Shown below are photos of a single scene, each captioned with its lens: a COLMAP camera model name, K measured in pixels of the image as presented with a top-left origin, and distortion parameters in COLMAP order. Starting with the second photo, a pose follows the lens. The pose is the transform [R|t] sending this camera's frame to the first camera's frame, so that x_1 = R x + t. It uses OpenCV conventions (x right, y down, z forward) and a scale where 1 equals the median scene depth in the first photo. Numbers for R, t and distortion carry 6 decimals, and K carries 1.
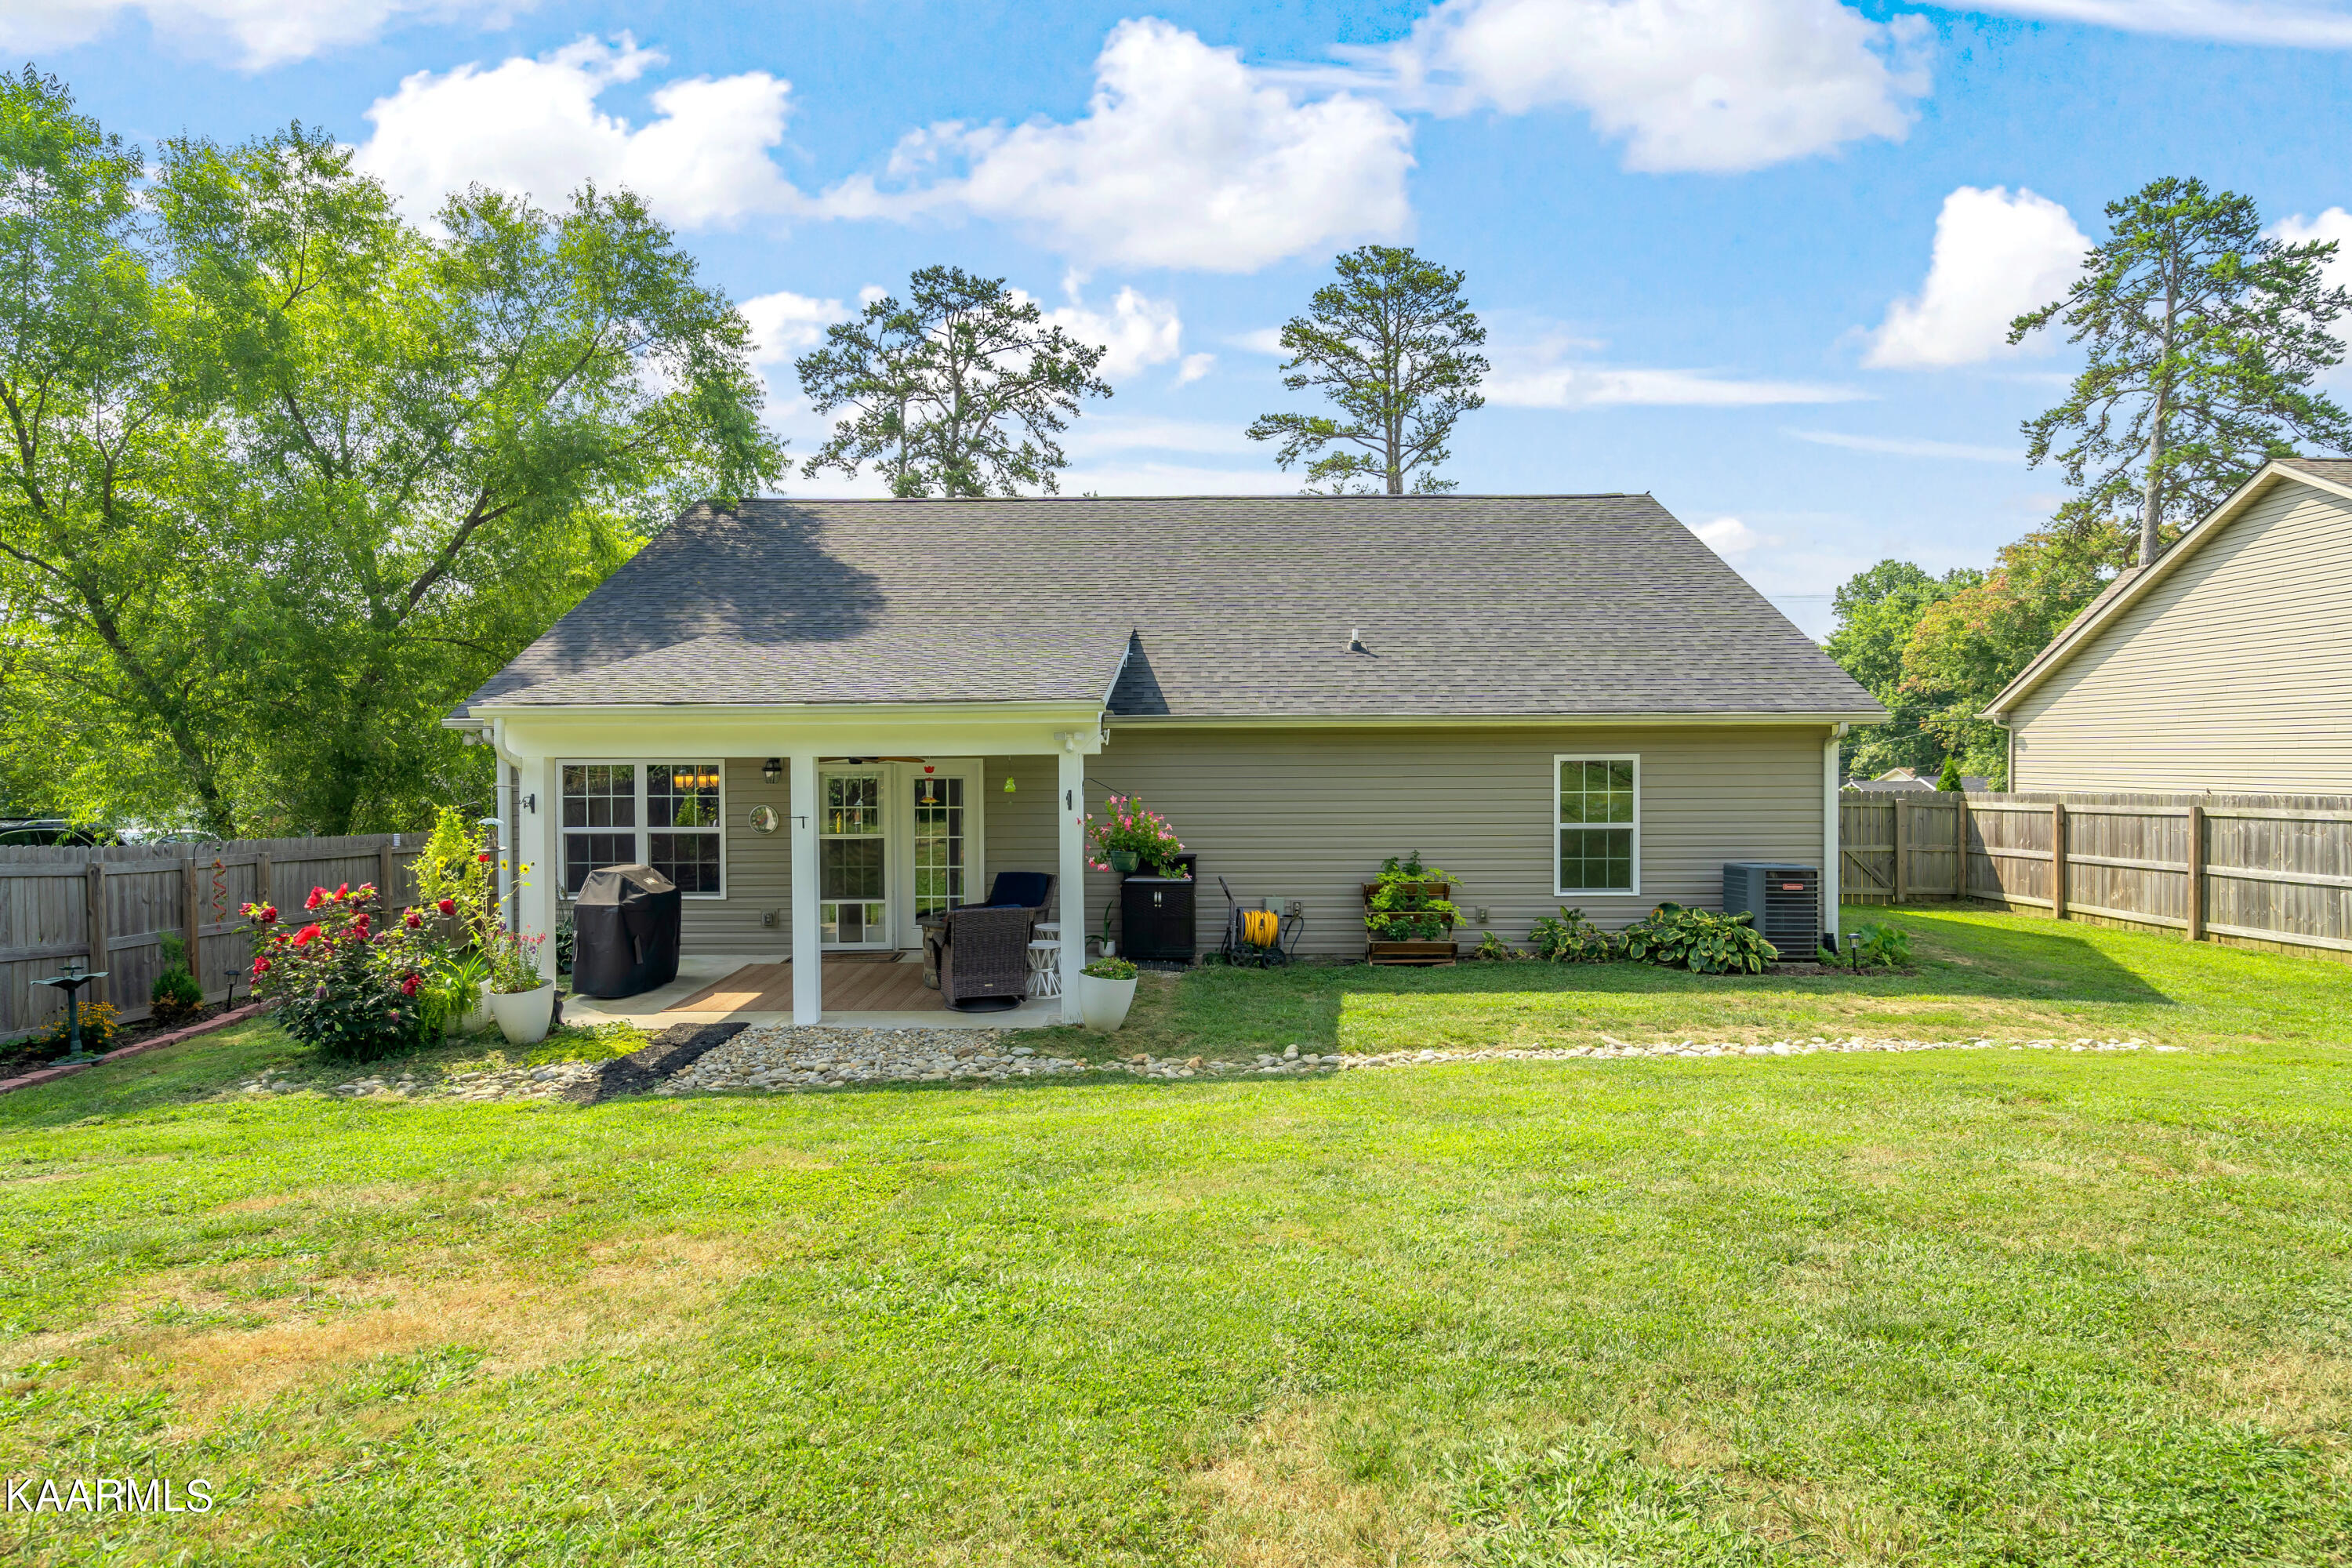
lens RADIAL K [[1361.8, 0, 1176.0], [0, 1361.8, 784.0], [0, 0, 1]] dist [0.003368, -0.000279]
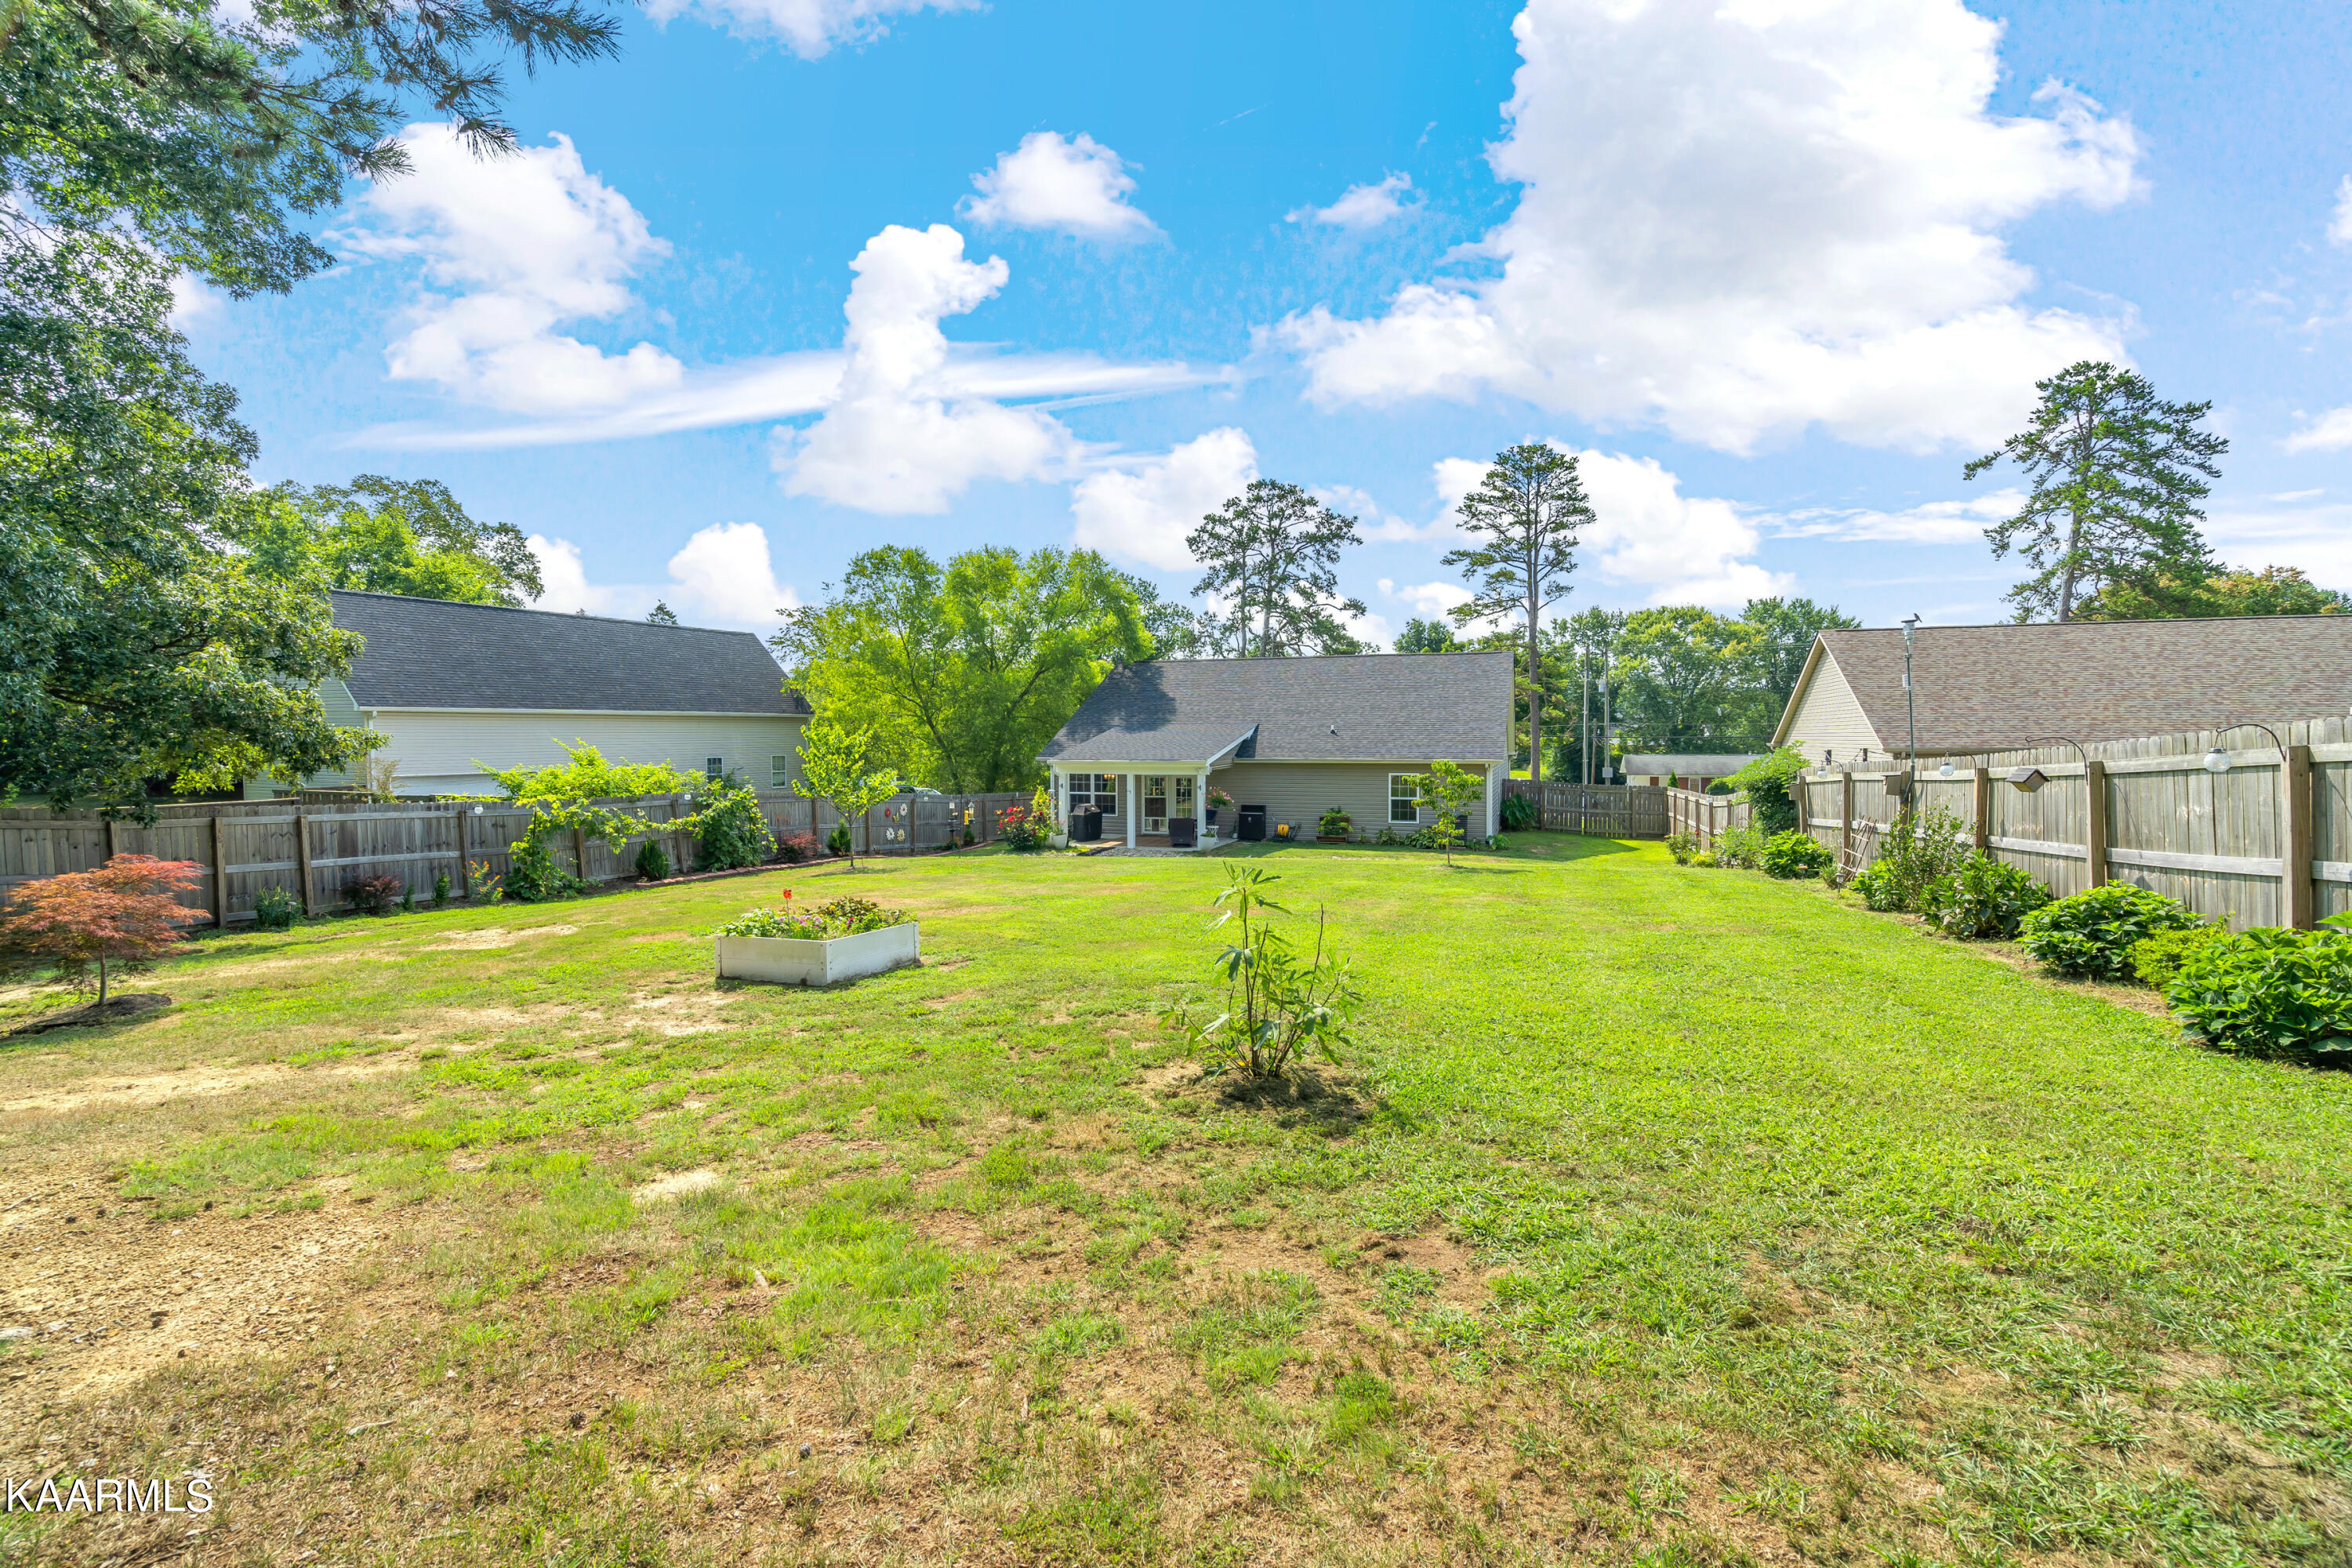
lens RADIAL K [[1072.0, 0, 1149.8], [0, 1072.0, 791.4], [0, 0, 1]] dist [0.000092, 0.000816]
pose [[0.940430, 0.018672, -0.339474, 0.496411], [-0.007858, 0.999418, 0.033203, -0.046566], [0.339897, -0.028558, 0.940029, -1.109946]]
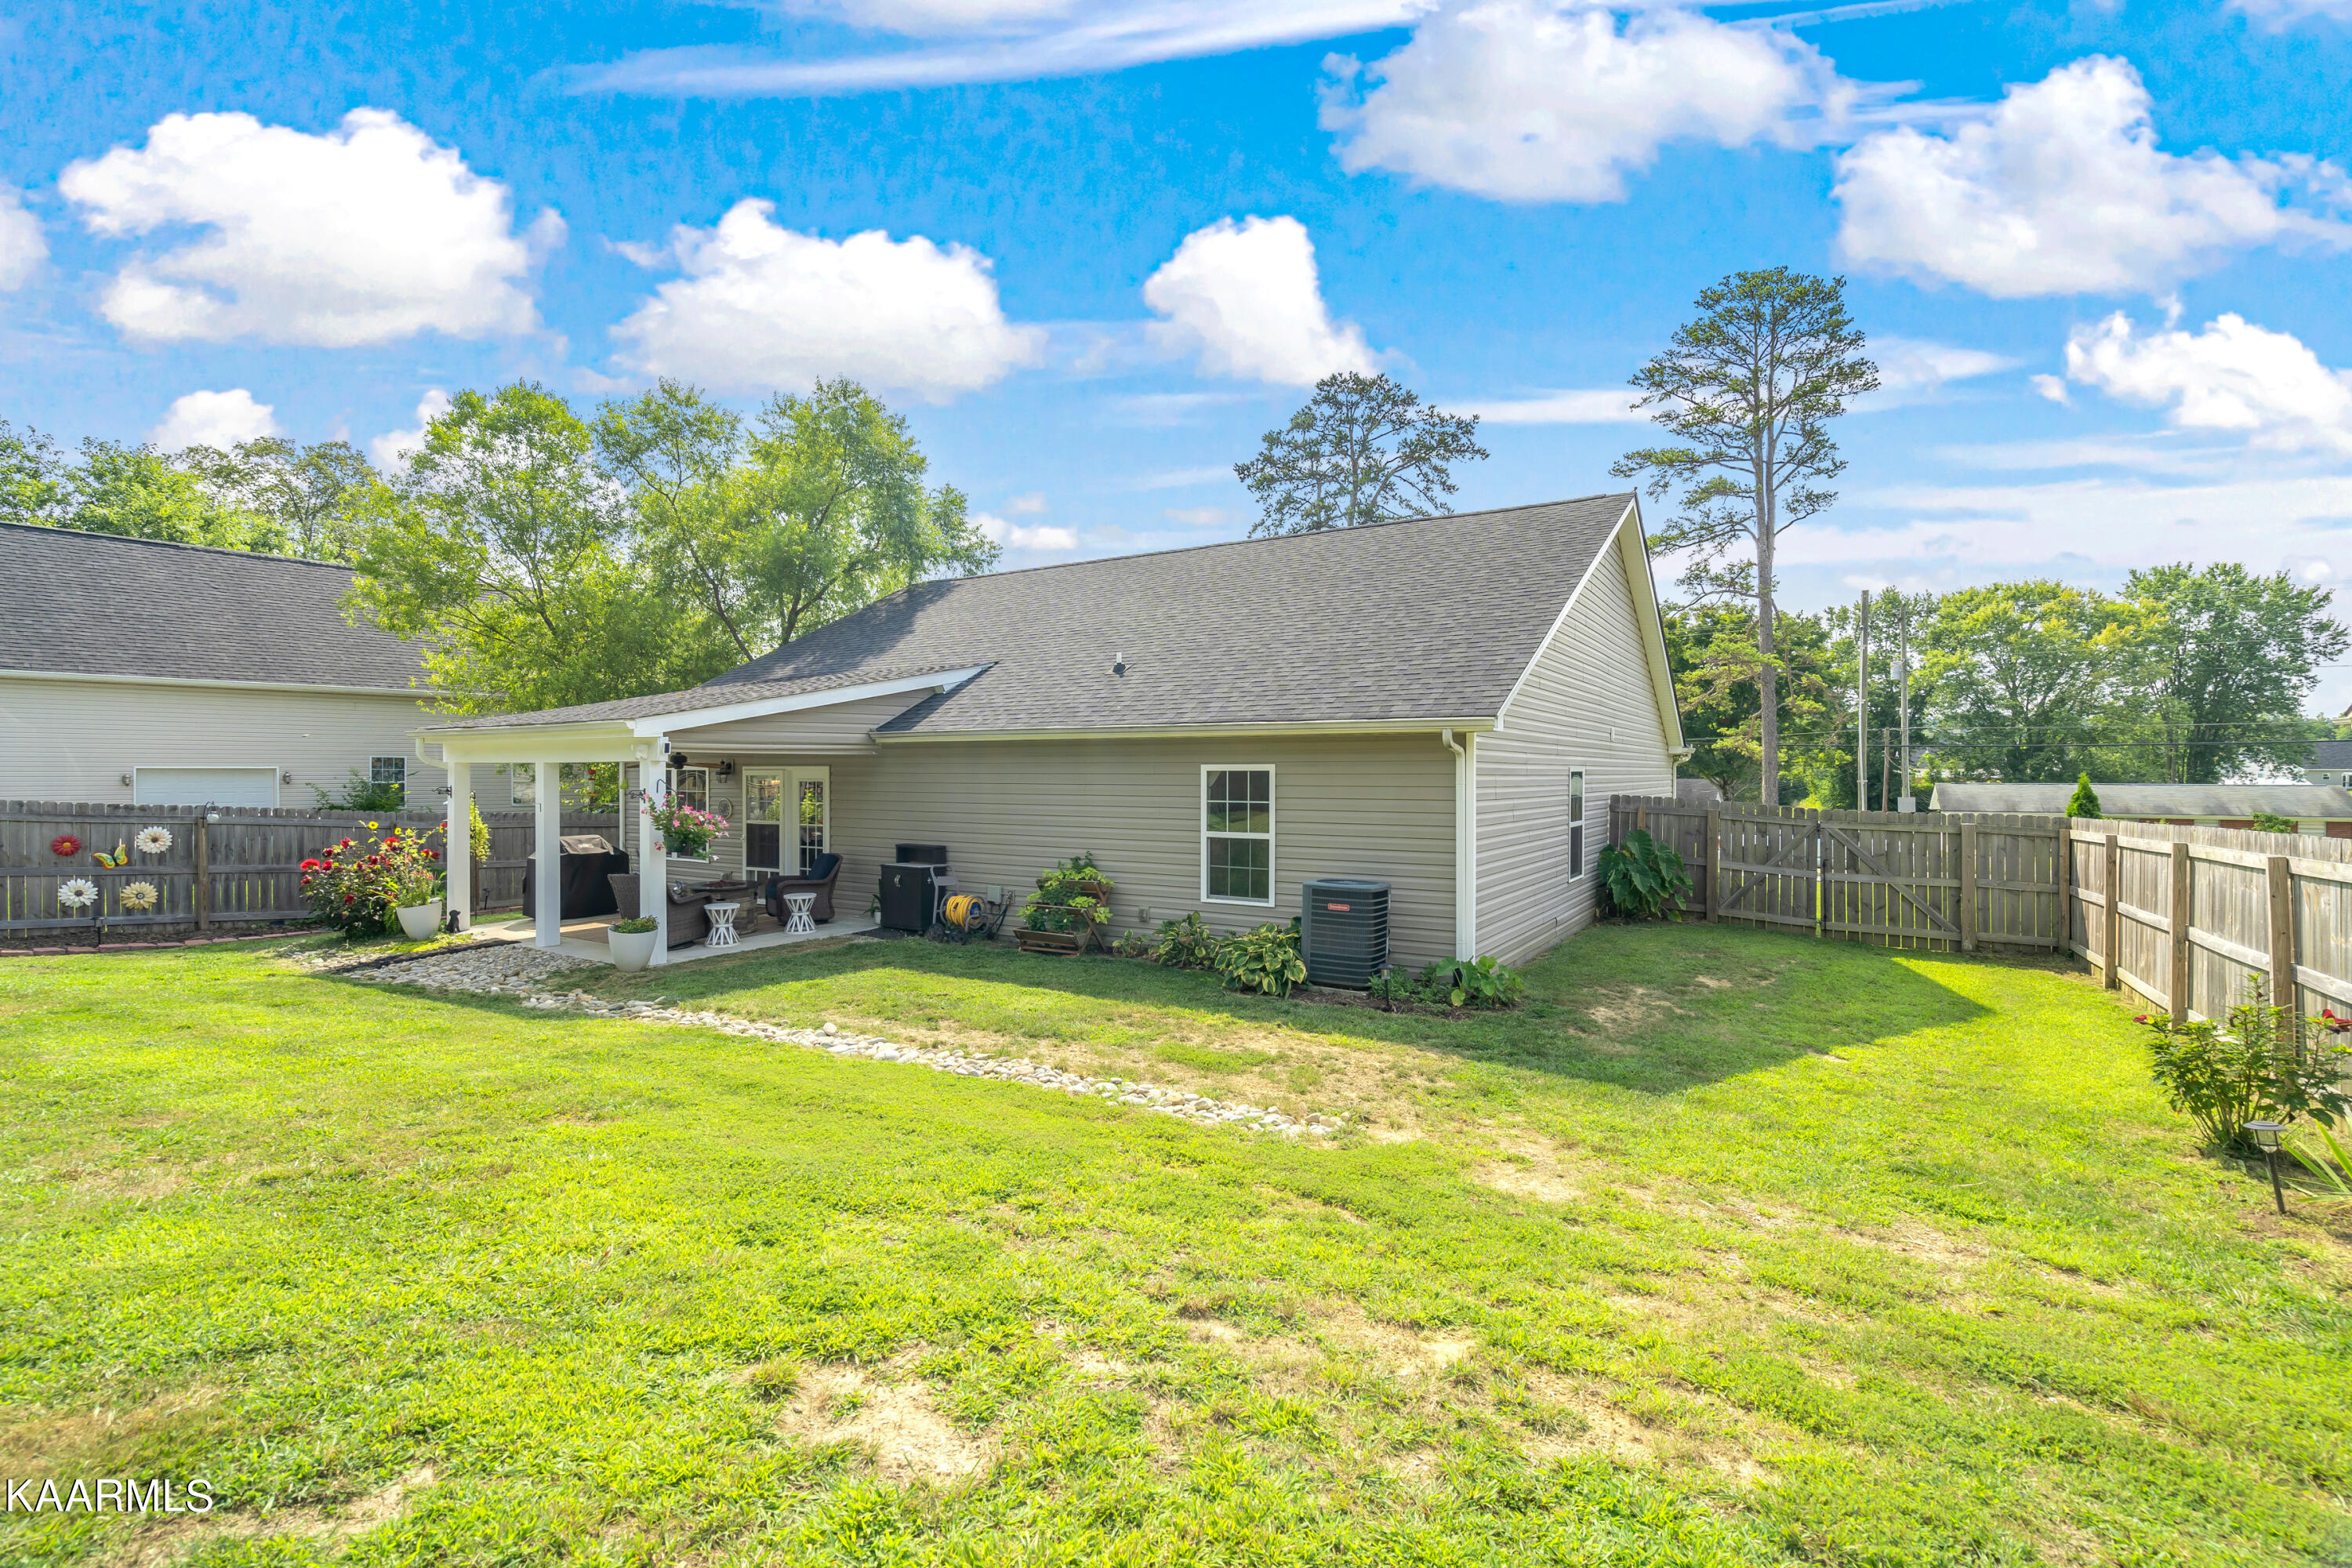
lens RADIAL K [[1072.0, 0, 1149.8], [0, 1072.0, 791.4], [0, 0, 1]] dist [0.000092, 0.000816]
pose [[0.845403, 0.014905, -0.533921, 0.593201], [-0.016106, 0.999867, 0.002410, -0.002292], [0.533886, 0.006562, 0.845531, 0.256928]]
